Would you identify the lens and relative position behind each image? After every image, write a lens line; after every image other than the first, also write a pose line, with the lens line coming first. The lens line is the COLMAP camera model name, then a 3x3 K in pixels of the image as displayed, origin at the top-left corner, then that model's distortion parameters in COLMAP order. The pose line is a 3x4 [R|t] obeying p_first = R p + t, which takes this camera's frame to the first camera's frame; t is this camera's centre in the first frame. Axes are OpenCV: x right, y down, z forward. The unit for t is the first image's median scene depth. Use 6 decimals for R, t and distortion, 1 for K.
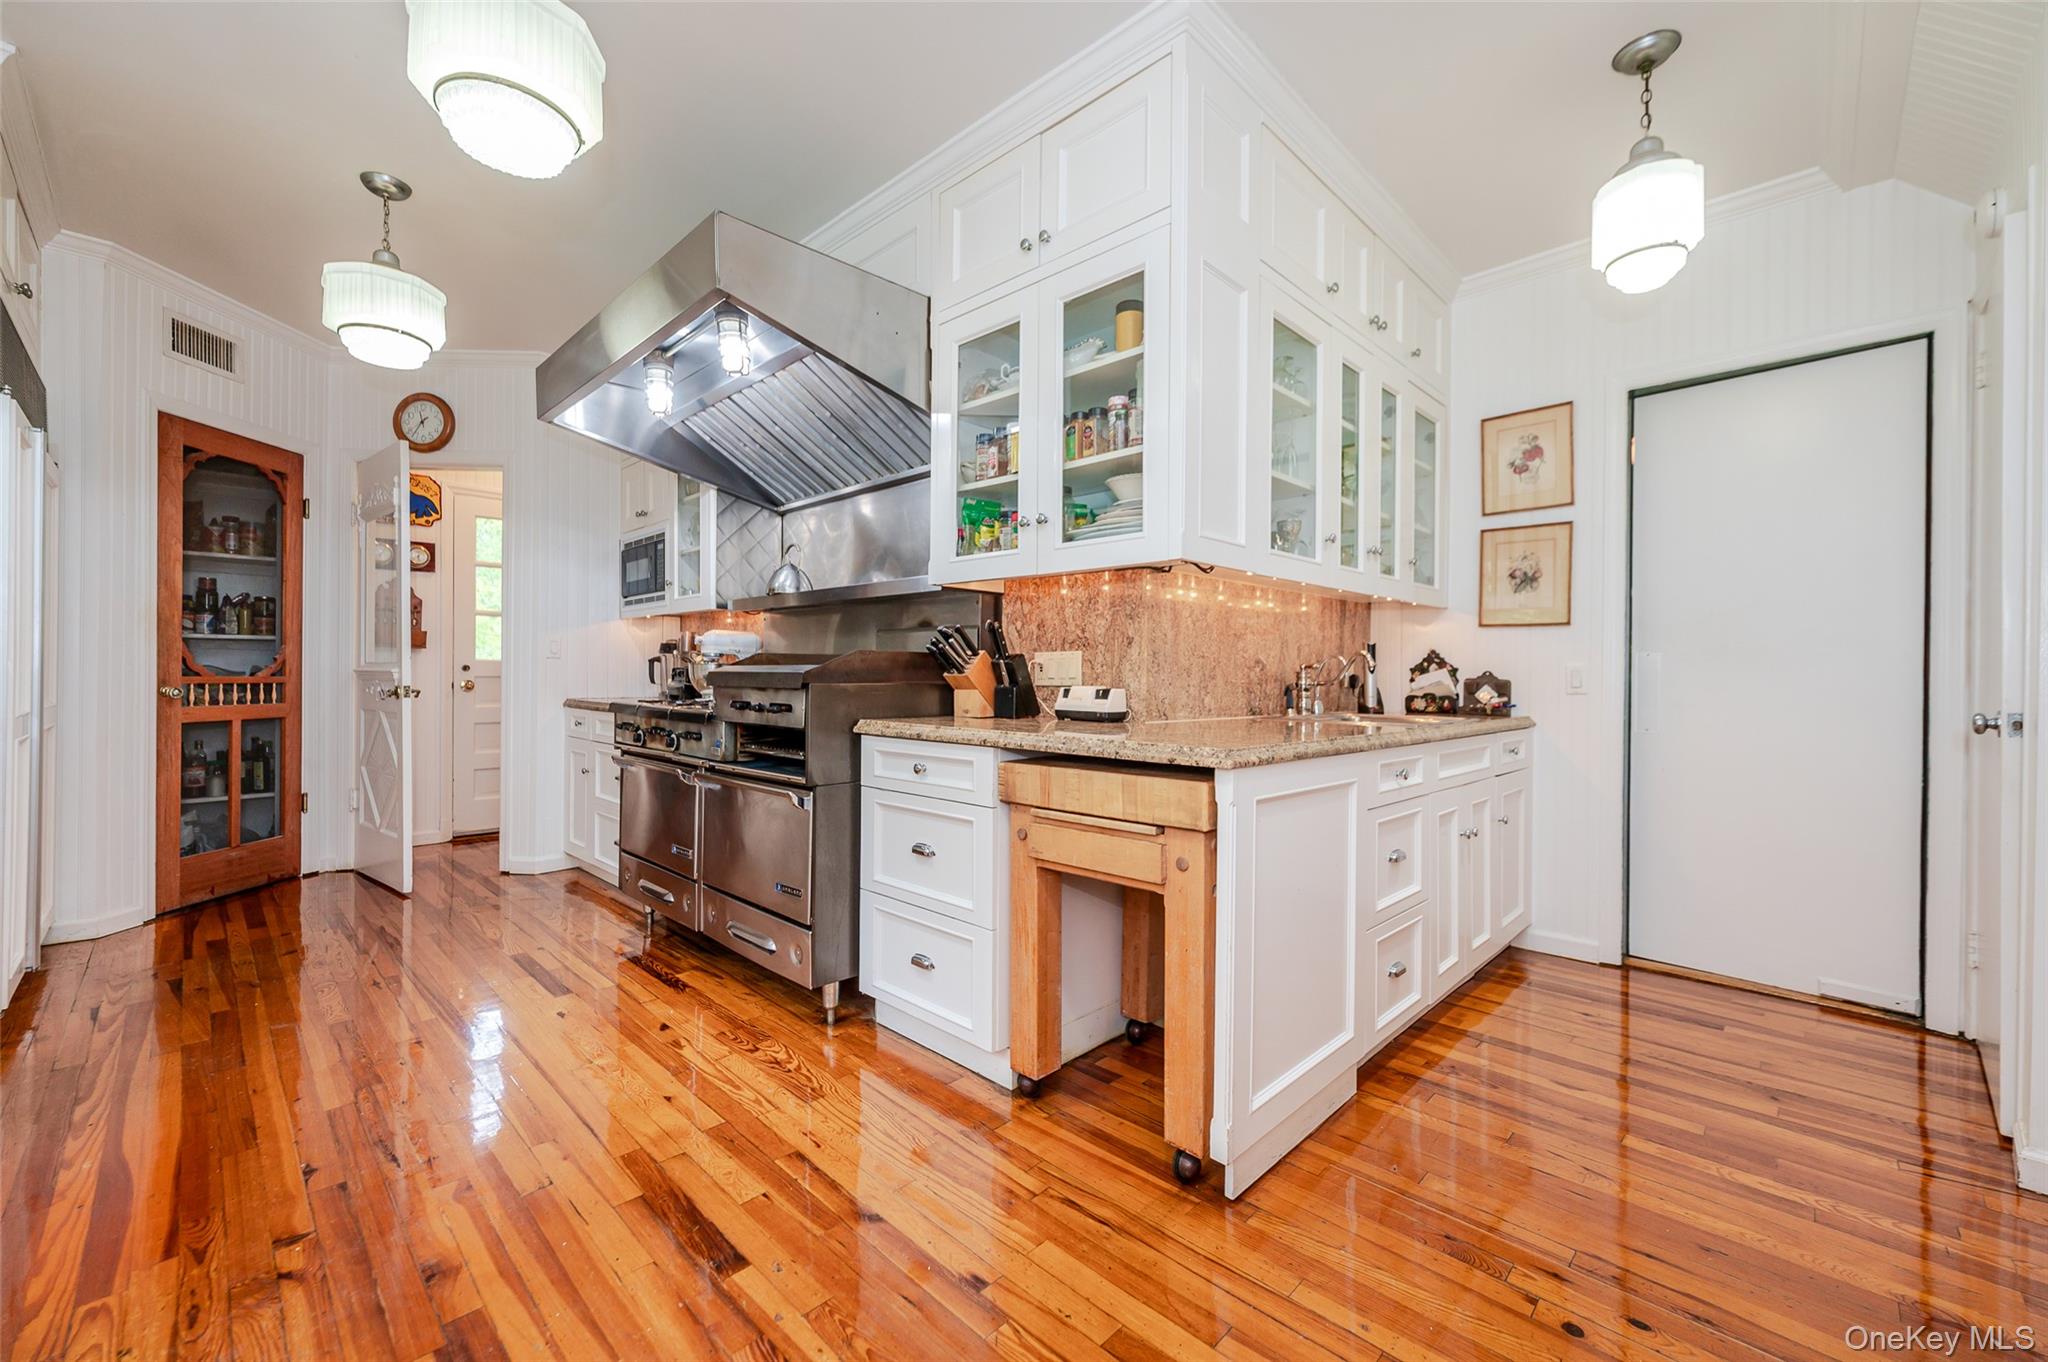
lens RADIAL K [[816.6, 0, 1035.7], [0, 816.6, 677.3], [0, 0, 1]] dist [0.000180, 0.000090]
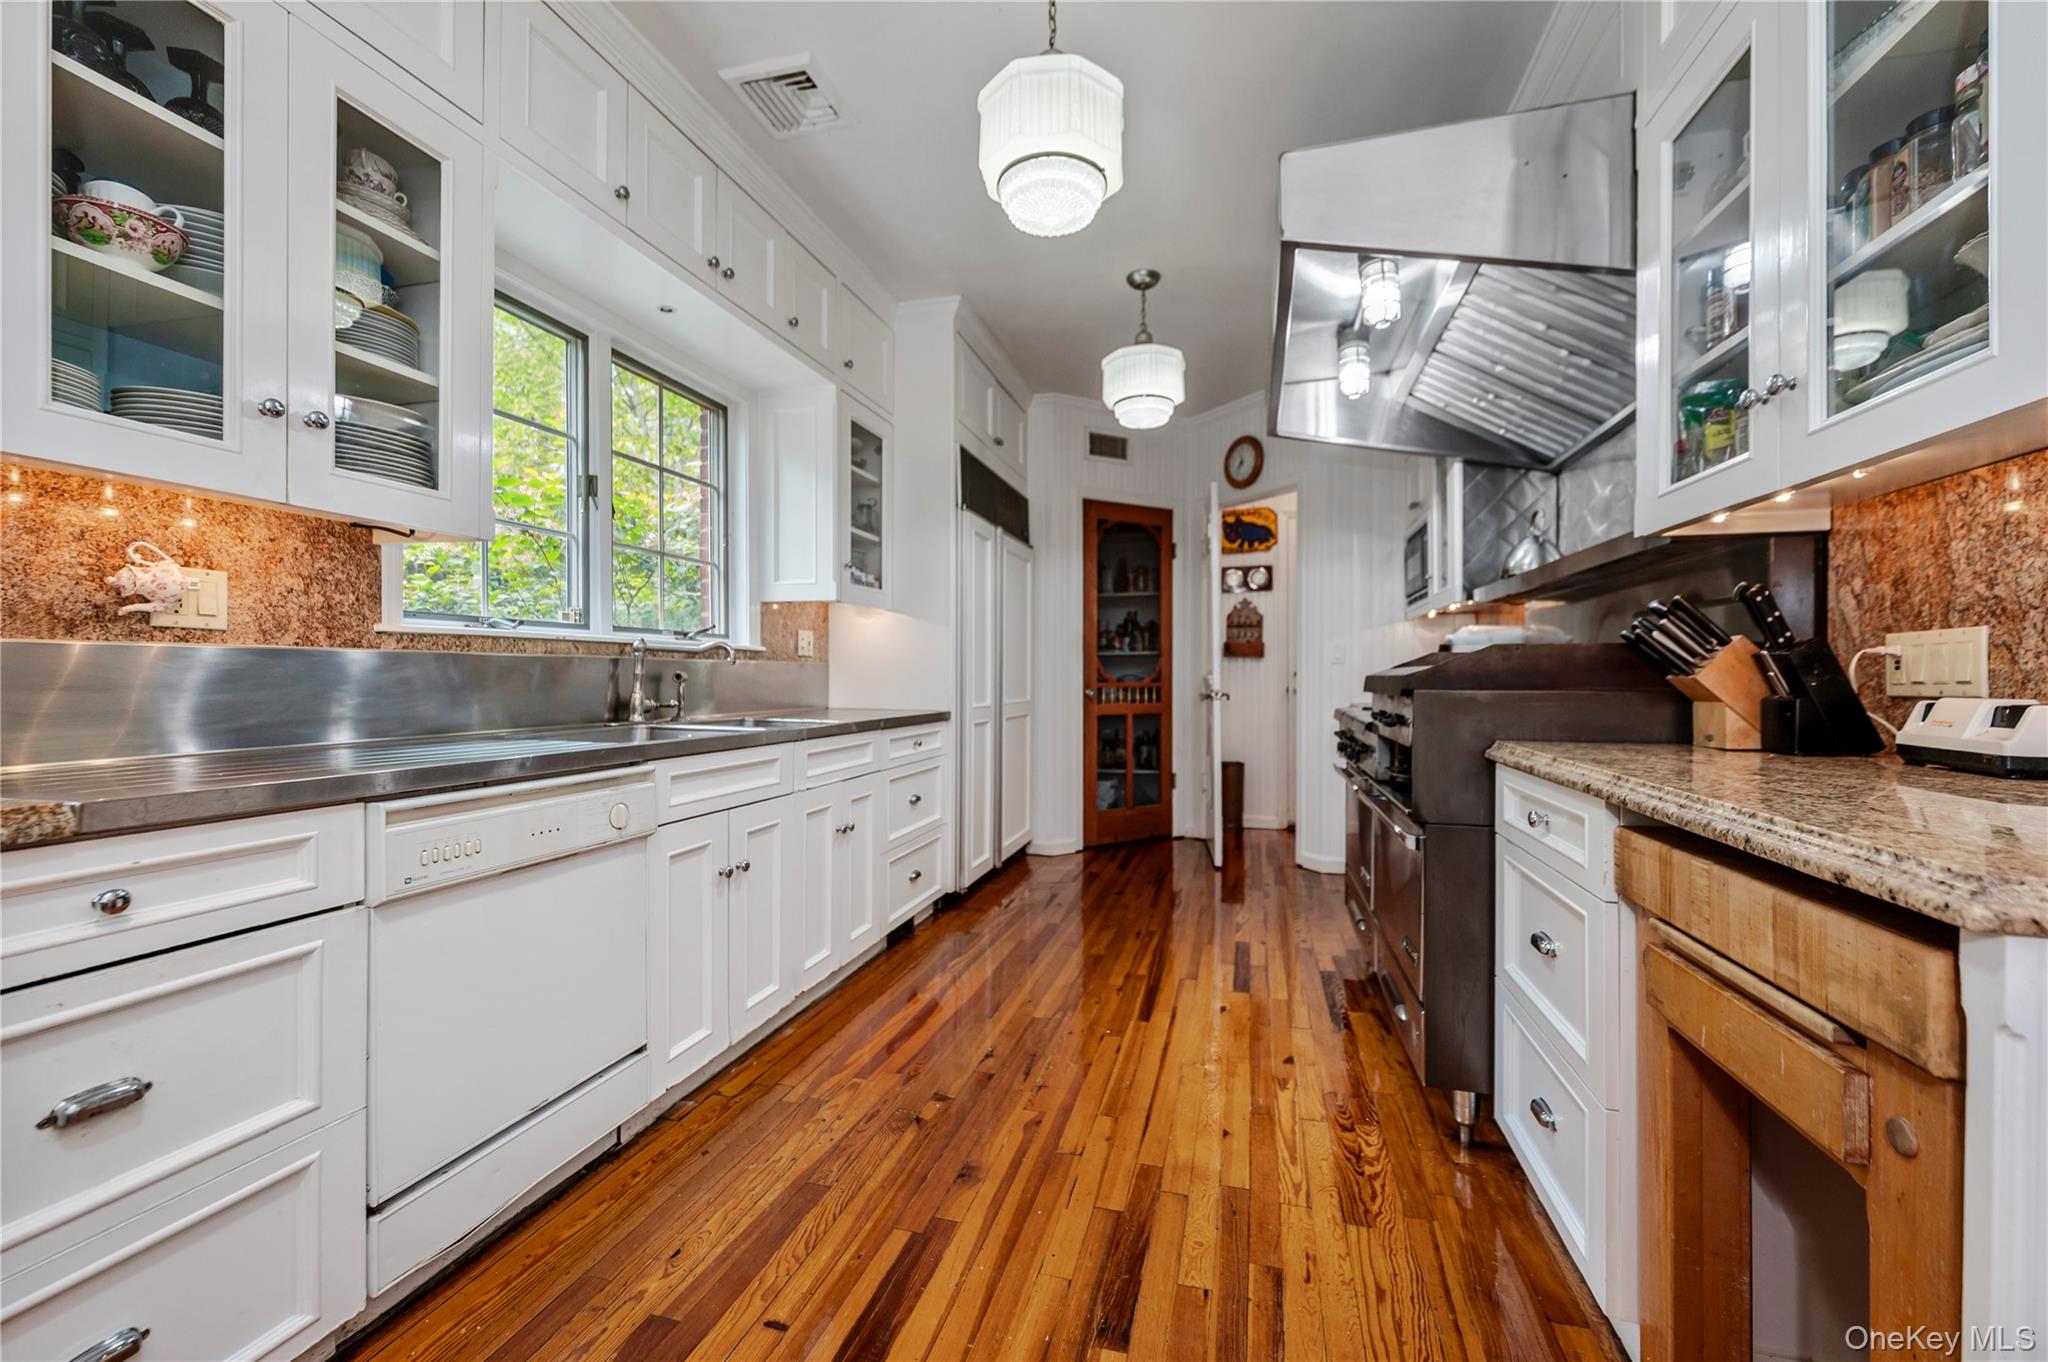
lens RADIAL K [[829.7, 0, 1024.0], [0, 829.7, 681.0], [0, 0, 1]] dist [0.001006, -0.000250]
pose [[0.478852, -0.004315, -0.877885, 0.211034], [0.003381, 0.999990, -0.003071, -0.000020], [0.877889, -0.001498, 0.478862, 0.262902]]
